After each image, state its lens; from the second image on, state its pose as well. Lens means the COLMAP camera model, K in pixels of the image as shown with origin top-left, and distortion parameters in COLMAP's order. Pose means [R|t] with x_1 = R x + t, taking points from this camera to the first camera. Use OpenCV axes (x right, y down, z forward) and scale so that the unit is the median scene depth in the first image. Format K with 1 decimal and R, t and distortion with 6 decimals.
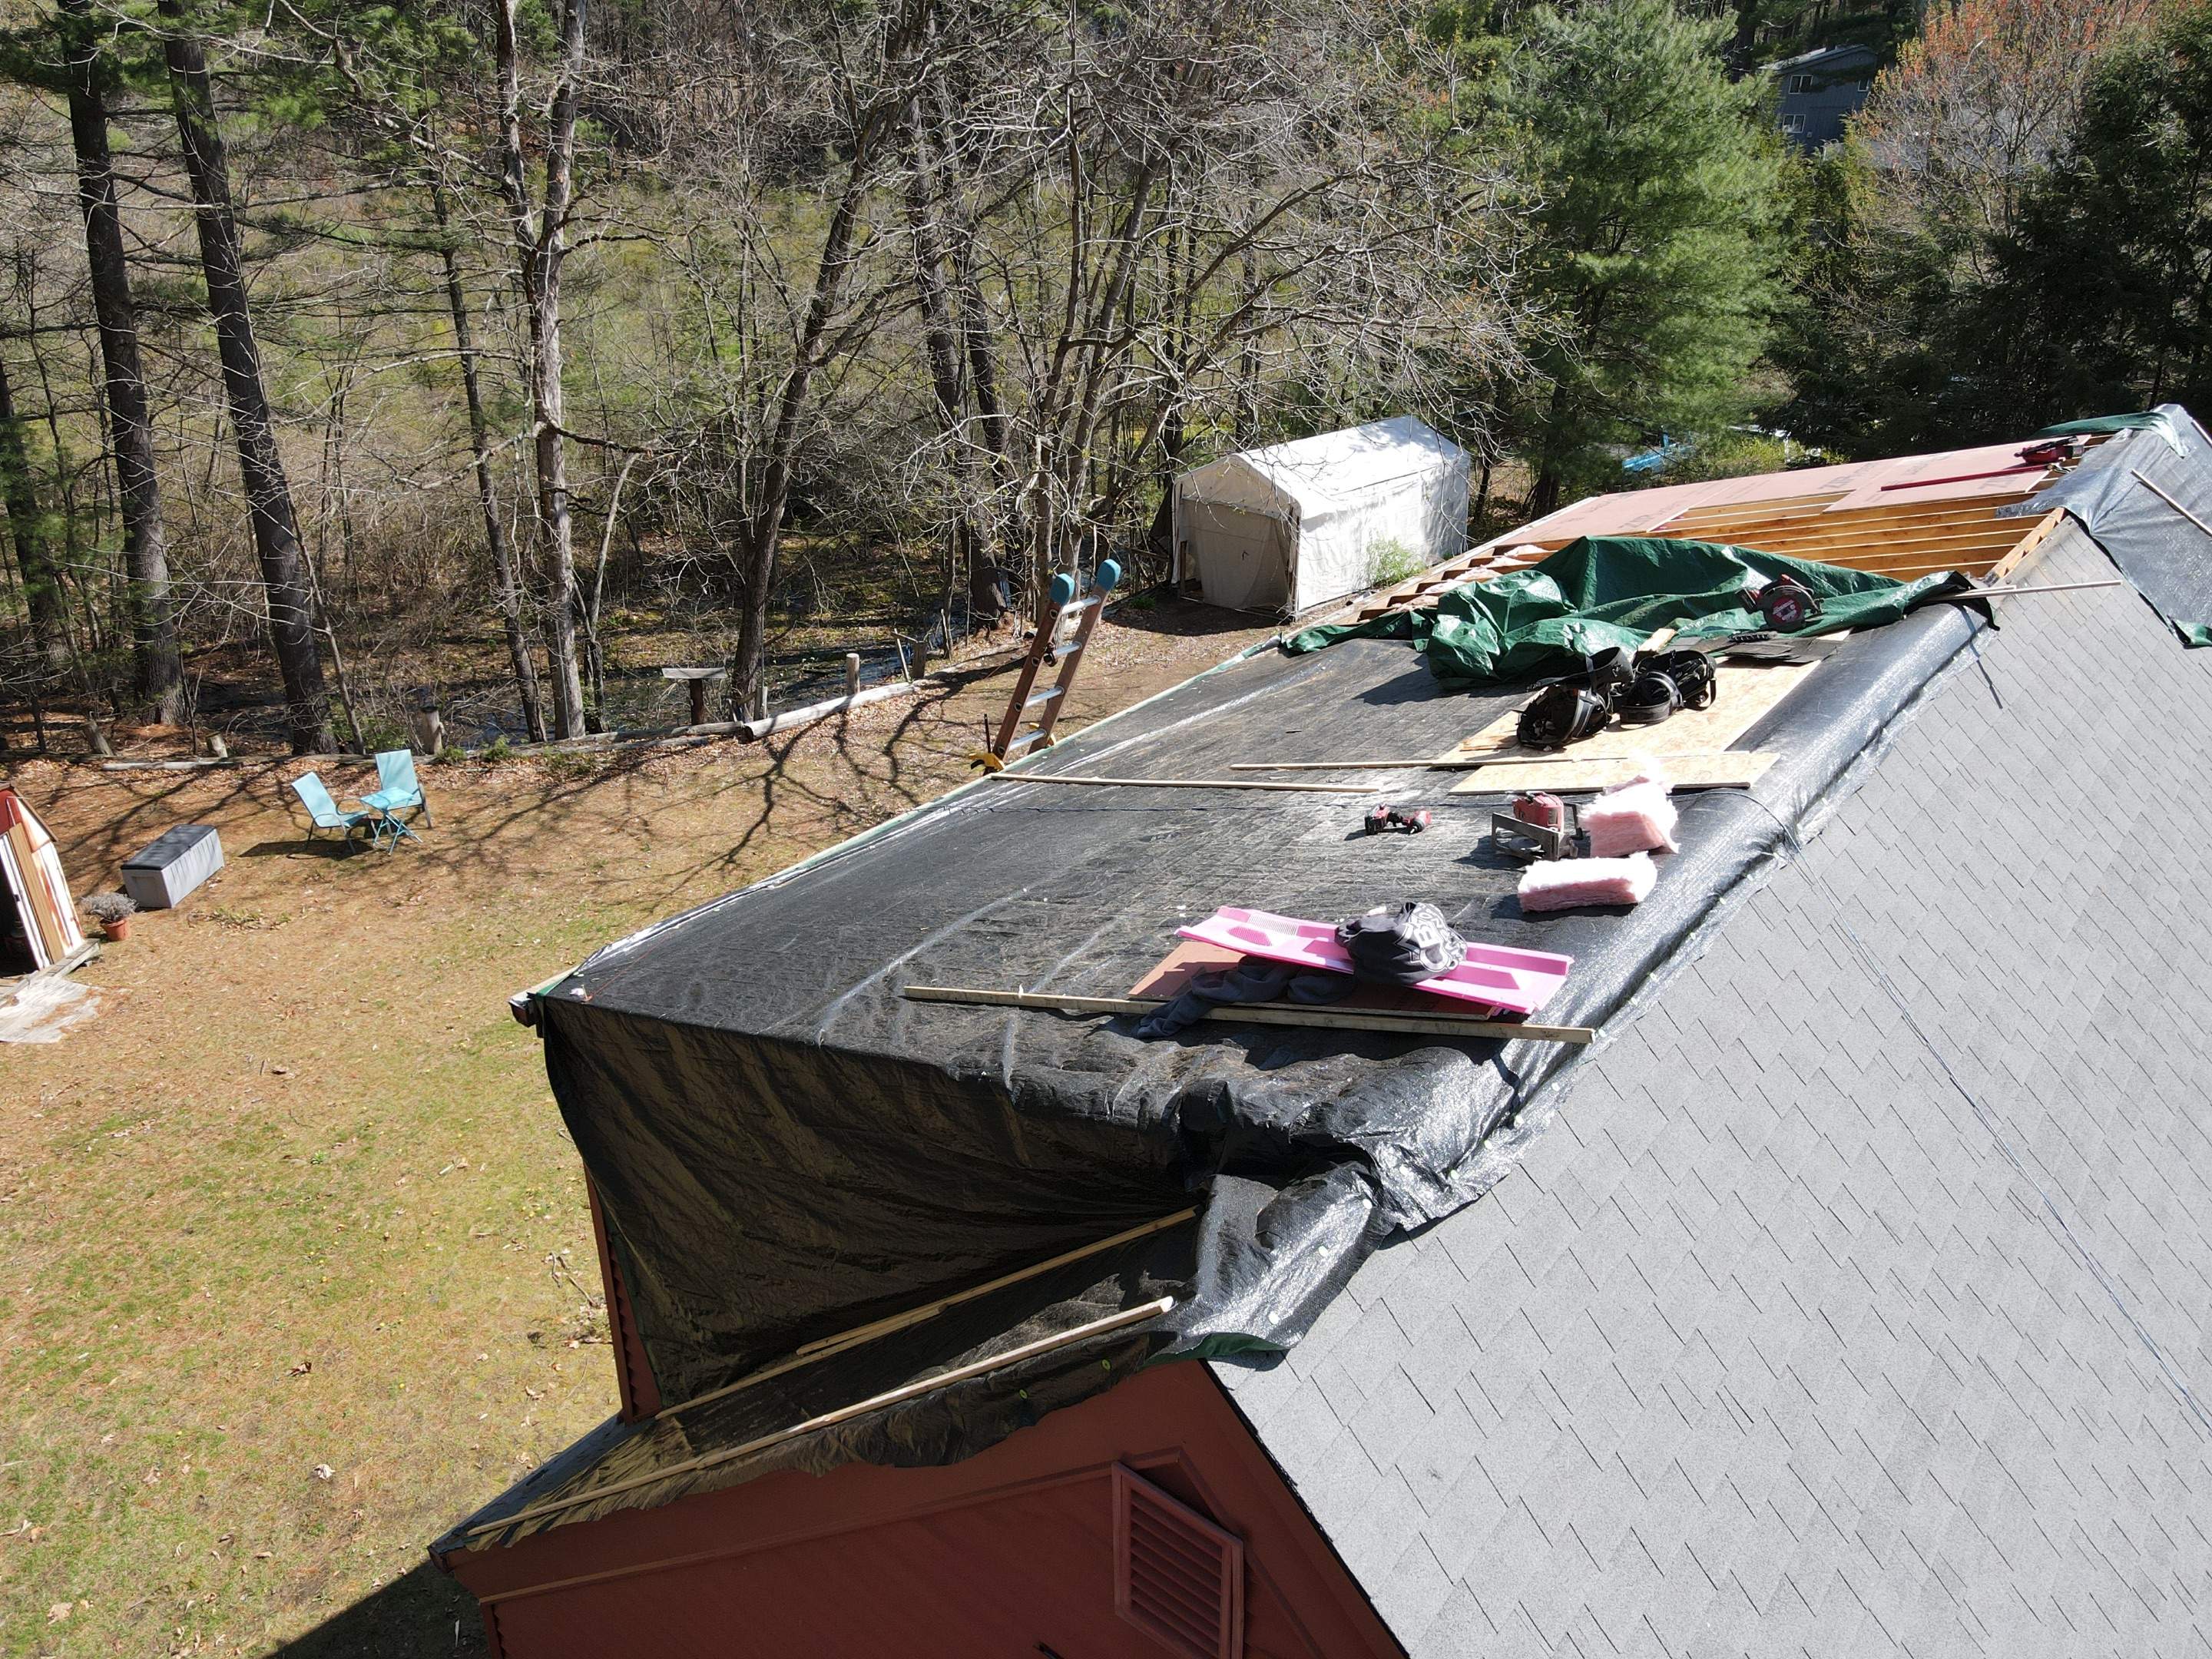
lens RADIAL K [[1623.6, 0, 1094.0], [0, 1623.6, 830.8], [0, 0, 1]] dist [0.013476, 0.014084]
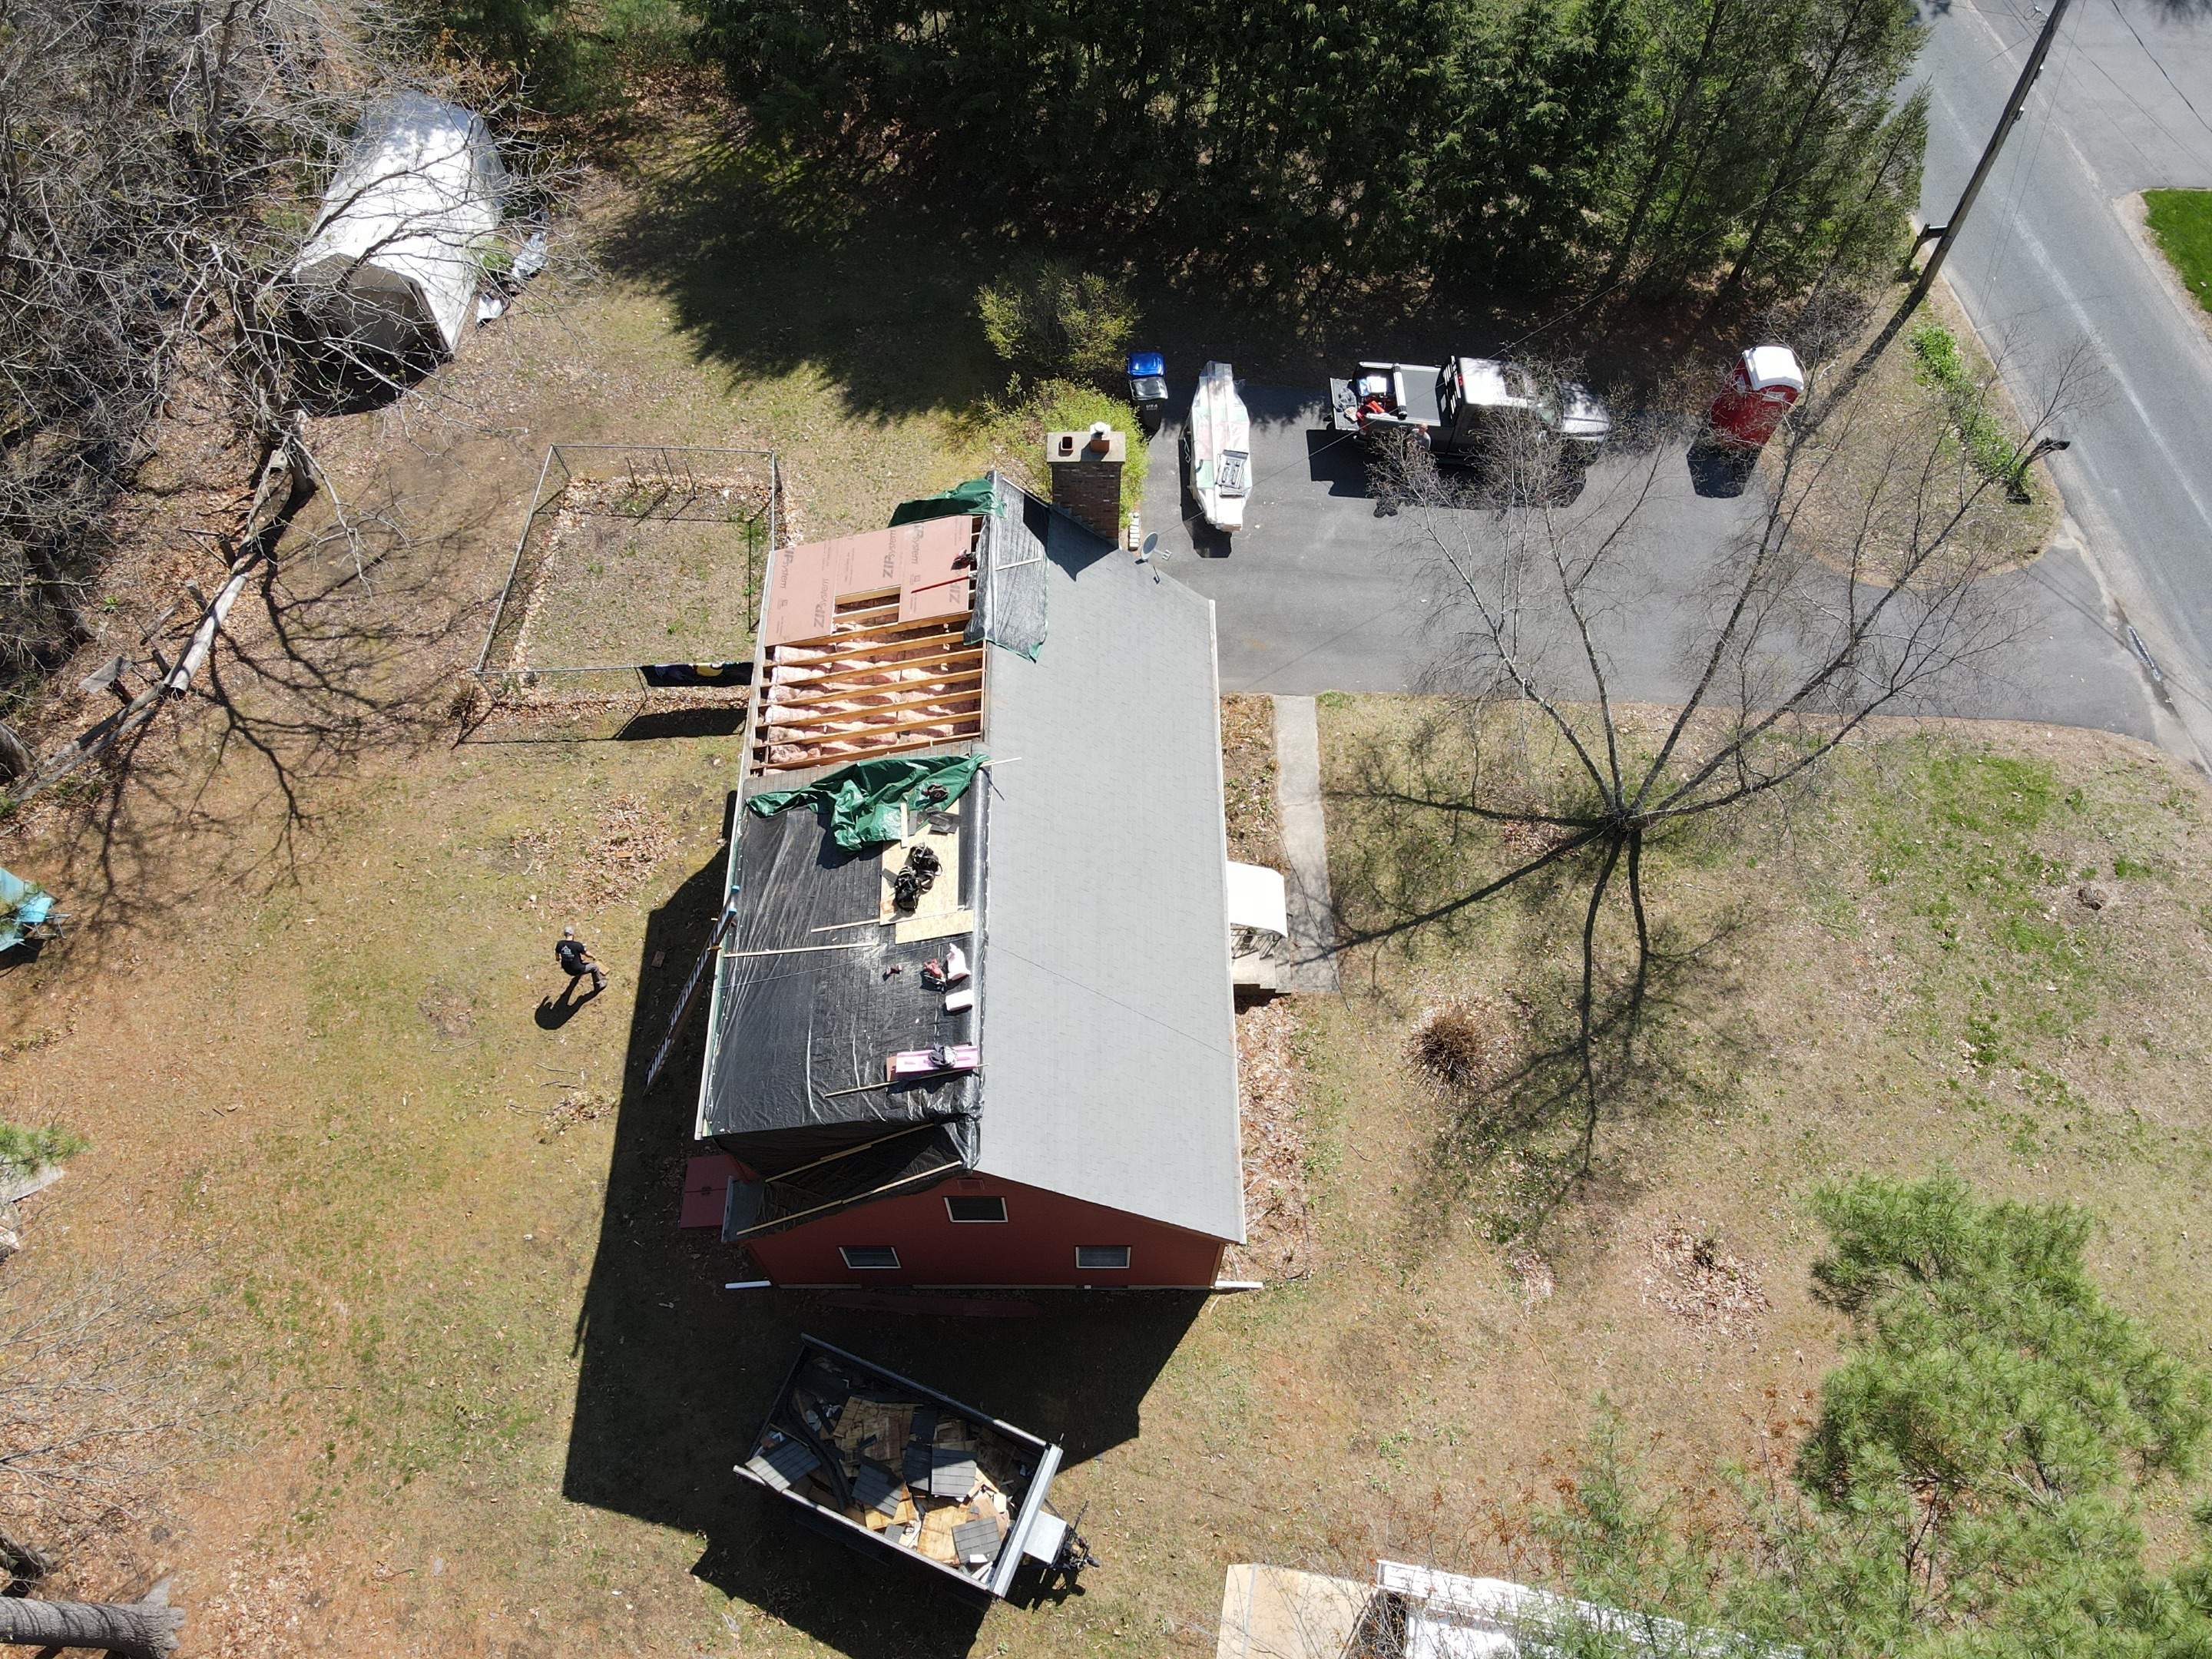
lens RADIAL K [[1623.6, 0, 1100.5], [0, 1623.6, 821.8], [0, 0, 1]] dist [0.013476, 0.014084]
pose [[0.775623, -0.544464, 0.319325, -0.098161], [0.273454, 0.745813, 0.607443, -0.521996], [-0.568887, -0.383826, 0.727355, -0.402672]]
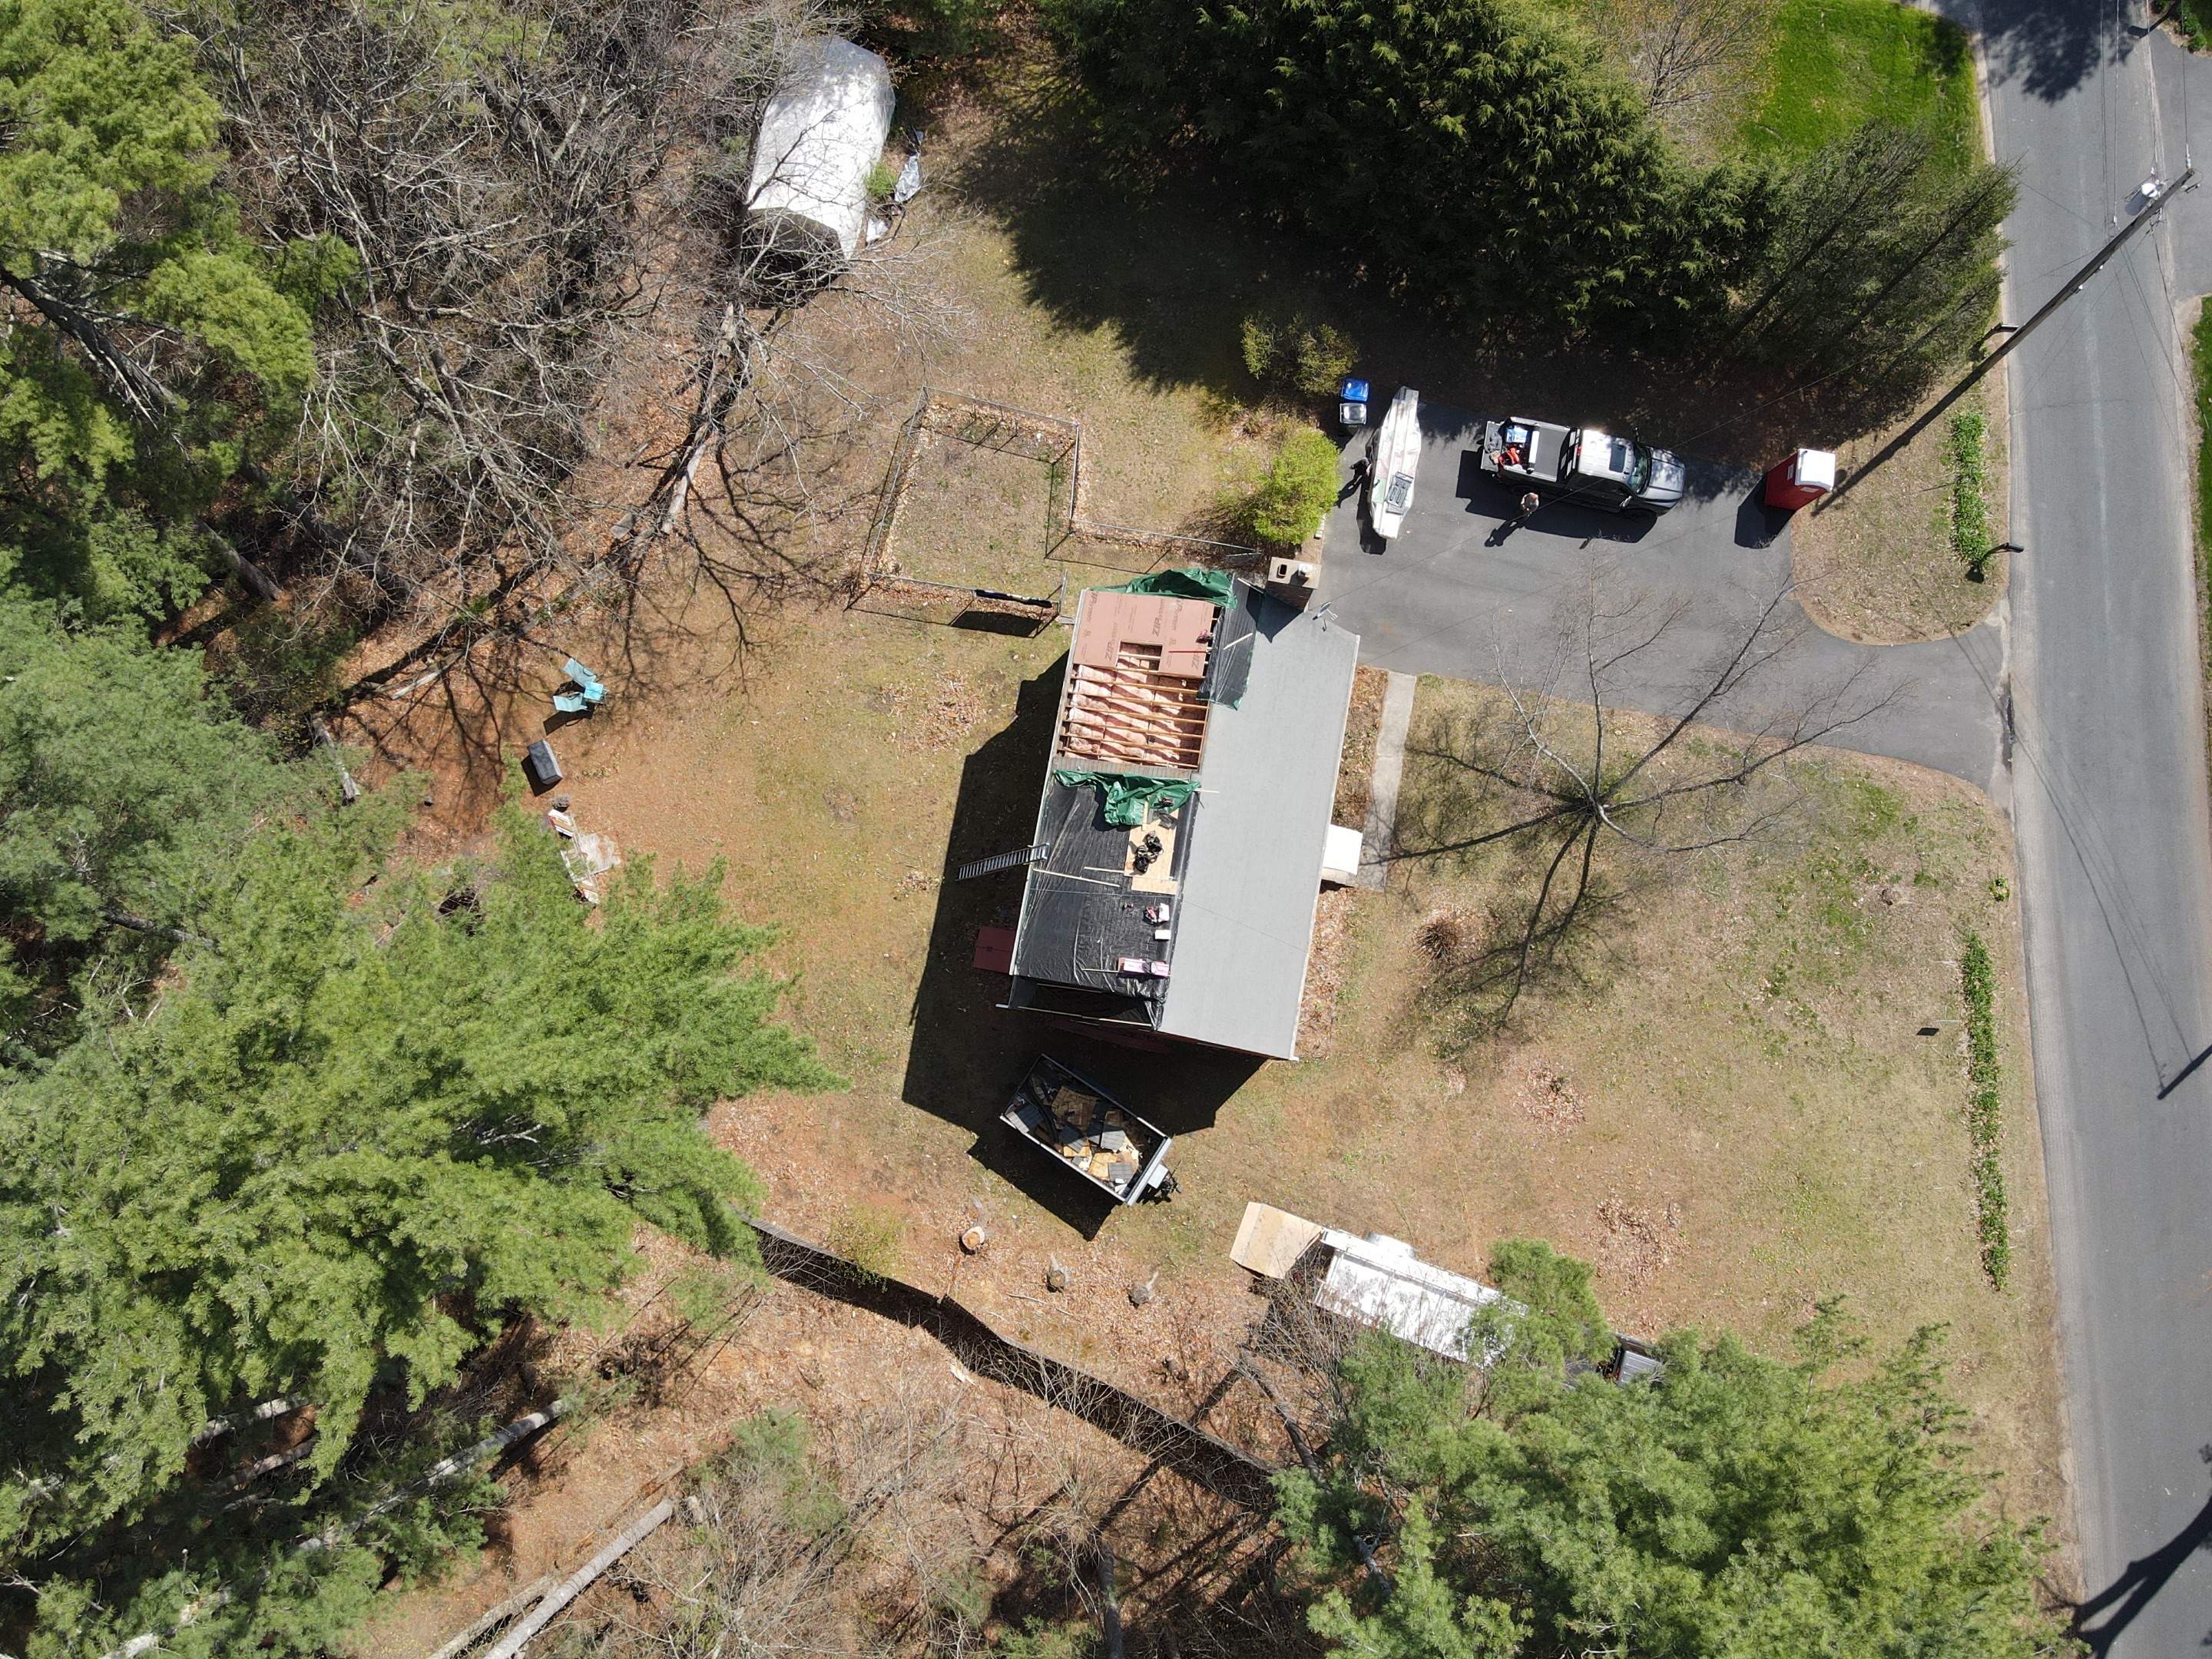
lens RADIAL K [[1623.6, 0, 1097.6], [0, 1623.6, 812.0], [0, 0, 1]] dist [0.013476, 0.014084]
pose [[0.877272, -0.473617, 0.077987, -0.057833], [0.207622, 0.520912, 0.827976, -1.263330], [-0.432767, -0.710168, 0.555314, -0.522103]]
